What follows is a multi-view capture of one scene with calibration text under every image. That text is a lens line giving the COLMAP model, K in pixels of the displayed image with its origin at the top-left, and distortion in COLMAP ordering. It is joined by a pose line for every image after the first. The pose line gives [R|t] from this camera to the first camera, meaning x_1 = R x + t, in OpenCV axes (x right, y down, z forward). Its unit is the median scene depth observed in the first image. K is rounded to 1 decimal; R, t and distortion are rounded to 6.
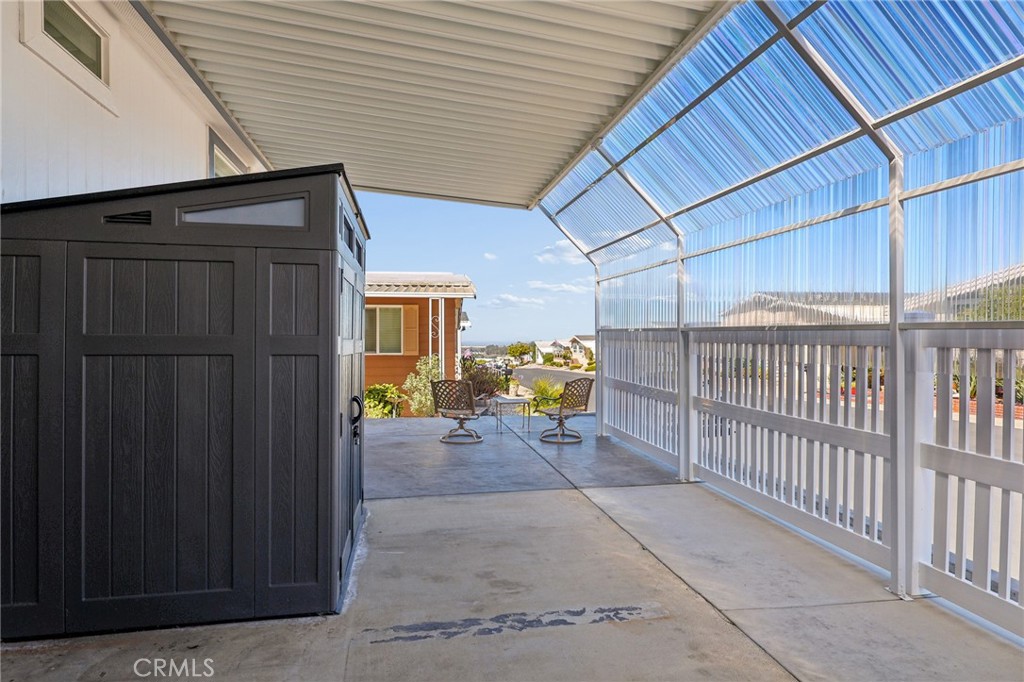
lens RADIAL K [[565.7, 0, 512.0], [0, 565.7, 341.0], [0, 0, 1]] dist [0.000538, 0.000066]
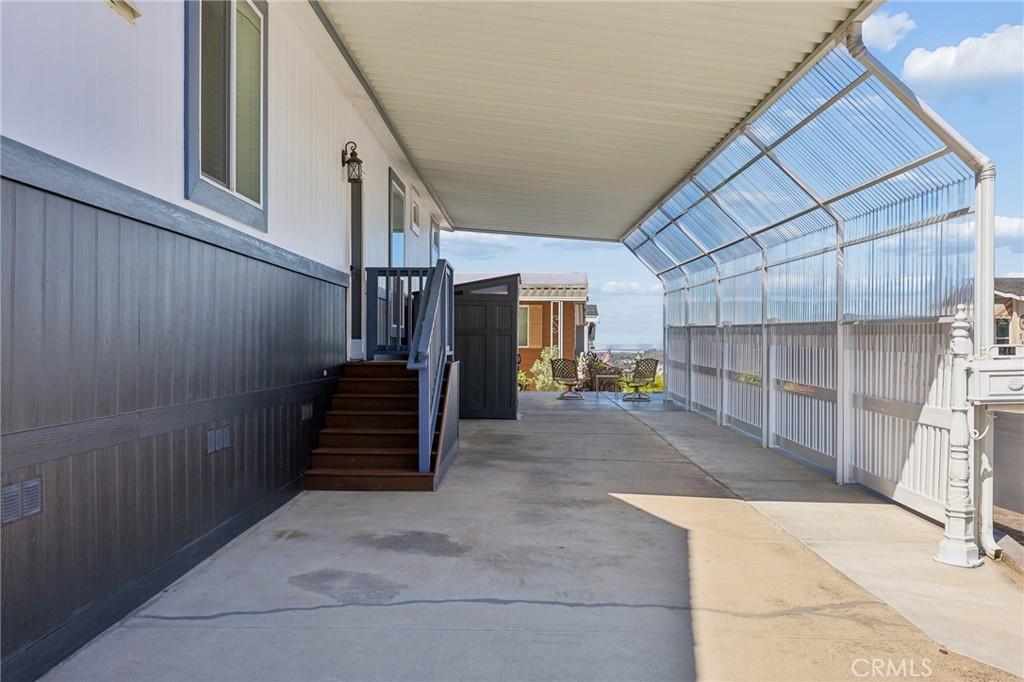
lens RADIAL K [[883.9, 0, 512.0], [0, 883.9, 341.0], [0, 0, 1]] dist [-0.000270, 0.000394]
pose [[0.980839, 0.007599, -0.194670, 0.161292], [-0.007935, 0.999968, -0.000949, 0.016326], [0.194656, 0.002476, 0.980868, -1.004734]]
